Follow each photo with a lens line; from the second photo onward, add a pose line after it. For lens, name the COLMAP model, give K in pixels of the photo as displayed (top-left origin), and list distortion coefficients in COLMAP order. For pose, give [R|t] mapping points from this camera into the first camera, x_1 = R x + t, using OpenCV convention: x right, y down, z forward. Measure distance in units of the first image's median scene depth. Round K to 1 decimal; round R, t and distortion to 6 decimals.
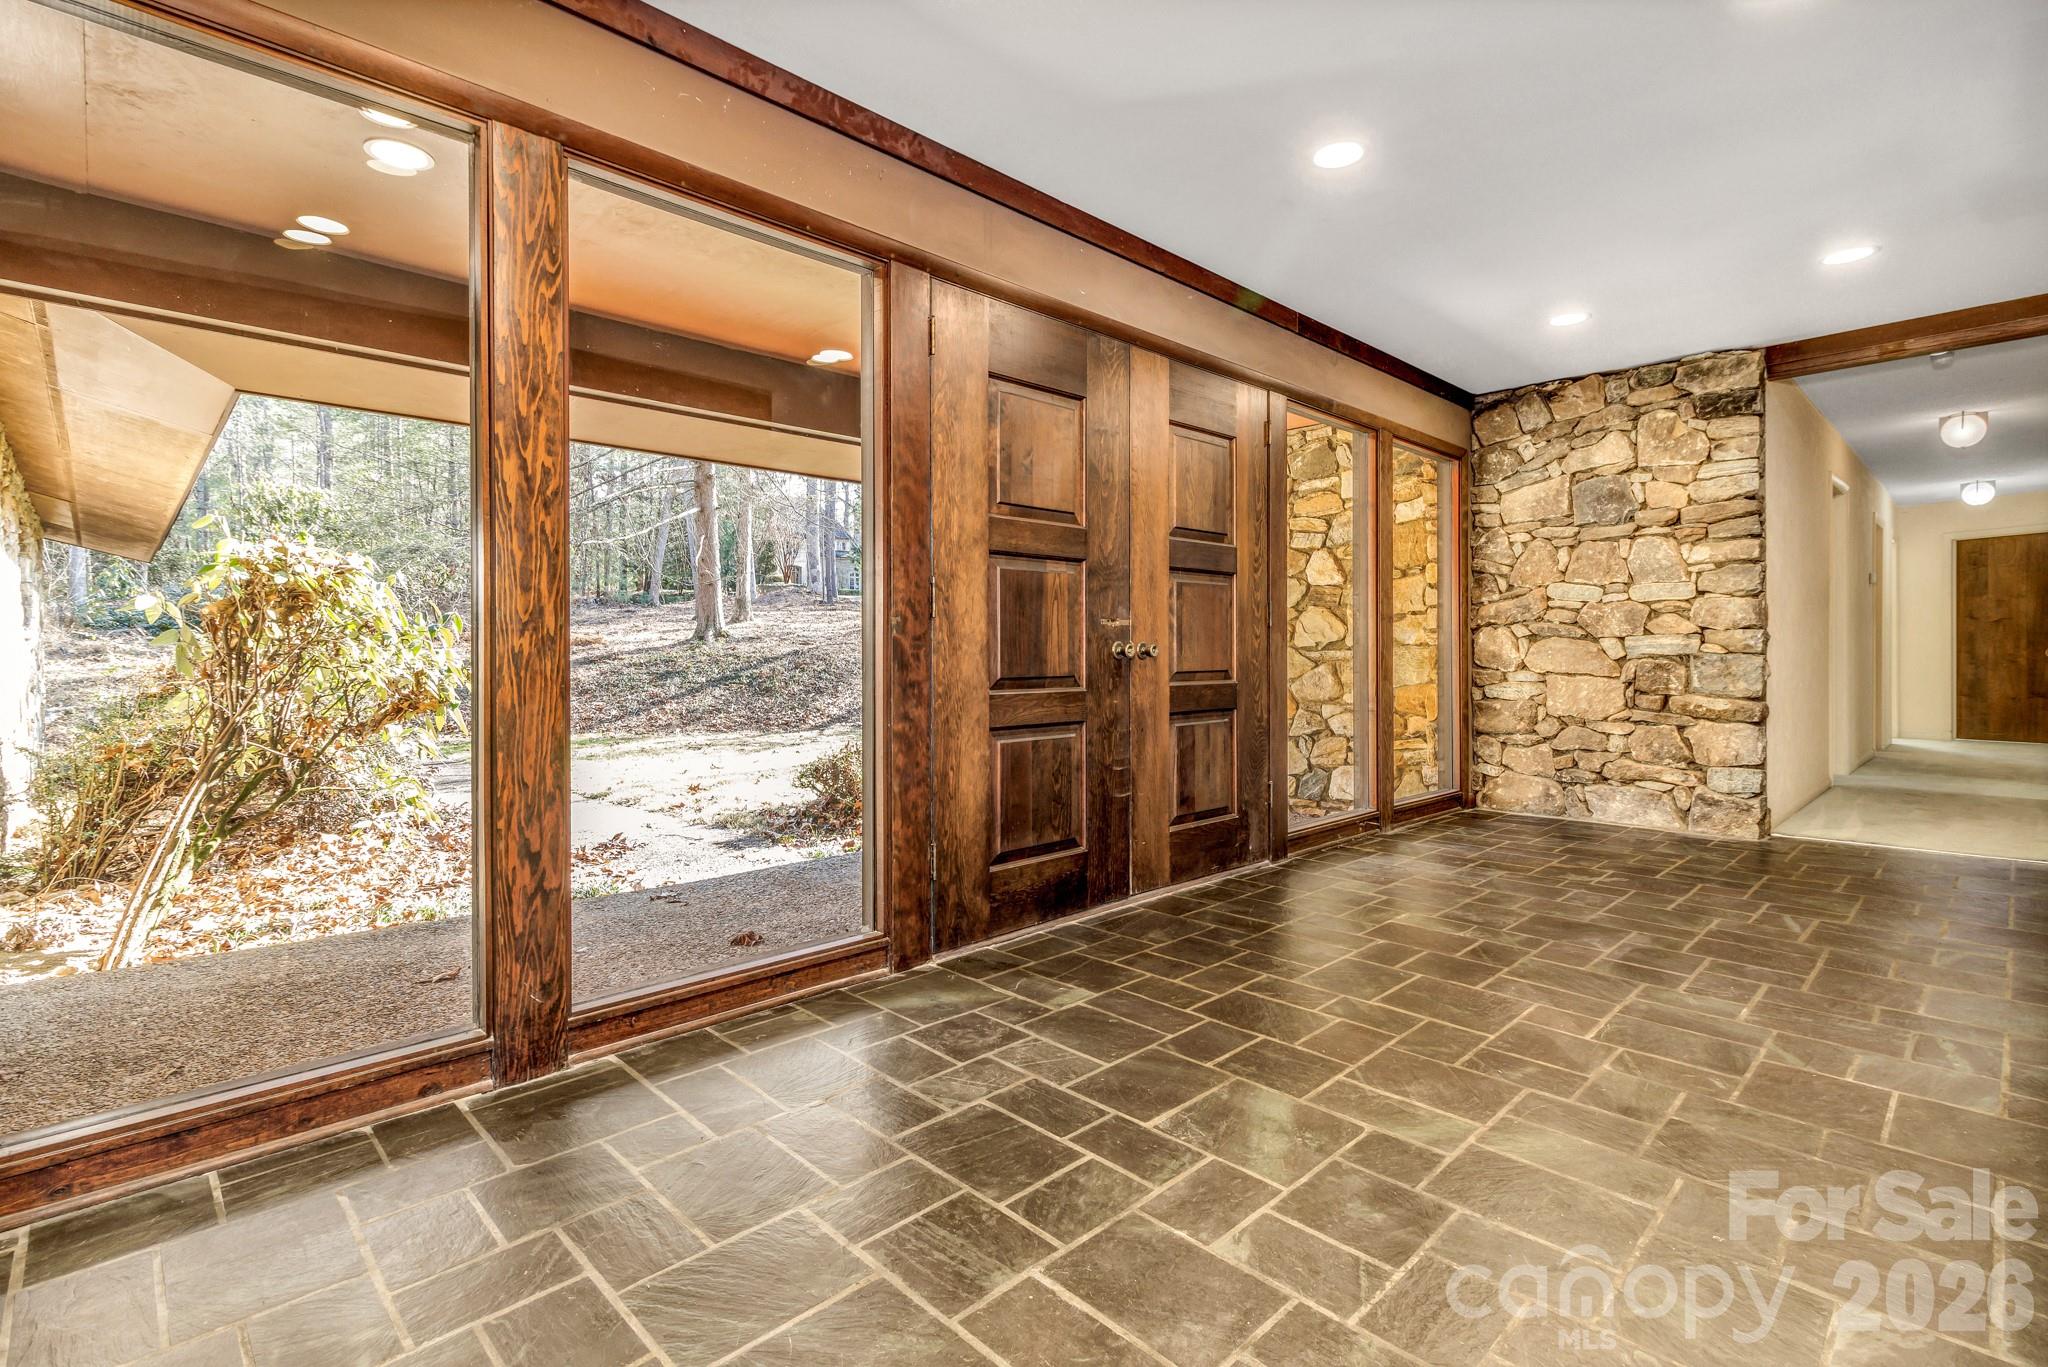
lens RADIAL K [[956.3, 0, 1040.1], [0, 956.3, 656.0], [0, 0, 1]] dist [0.000223, 0.000798]
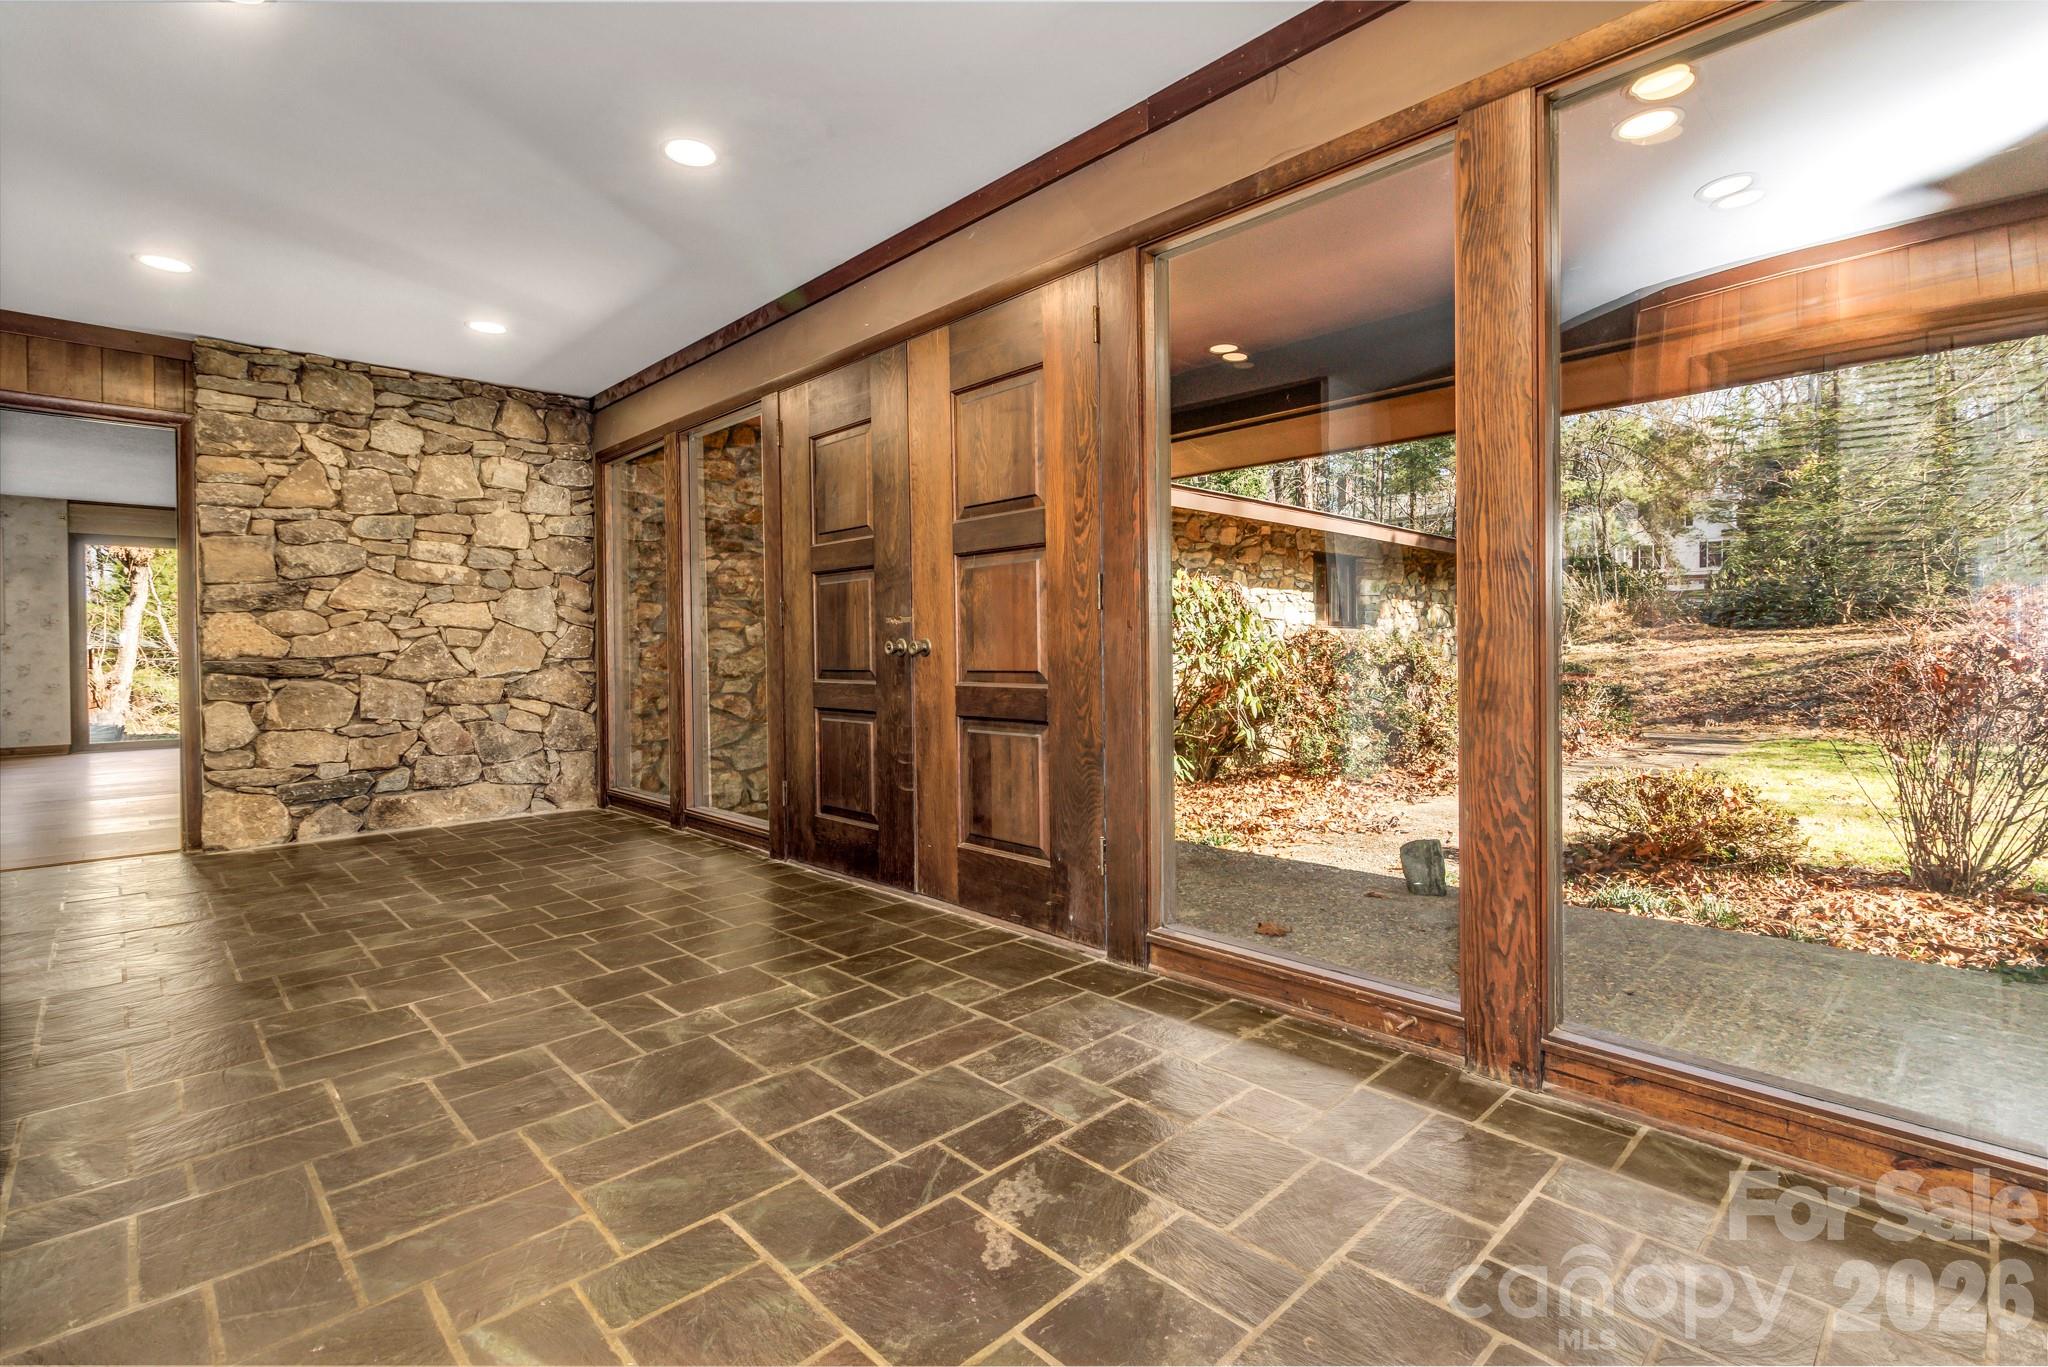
lens RADIAL K [[939.9, 0, 1023.0], [0, 939.9, 656.7], [0, 0, 1]] dist [-0.001283, -0.000439]
pose [[-0.005696, 0.011005, -0.999923, 1.087382], [0.006565, 0.999918, 0.010967, -0.006003], [0.999962, -0.006502, -0.005768, 1.132319]]
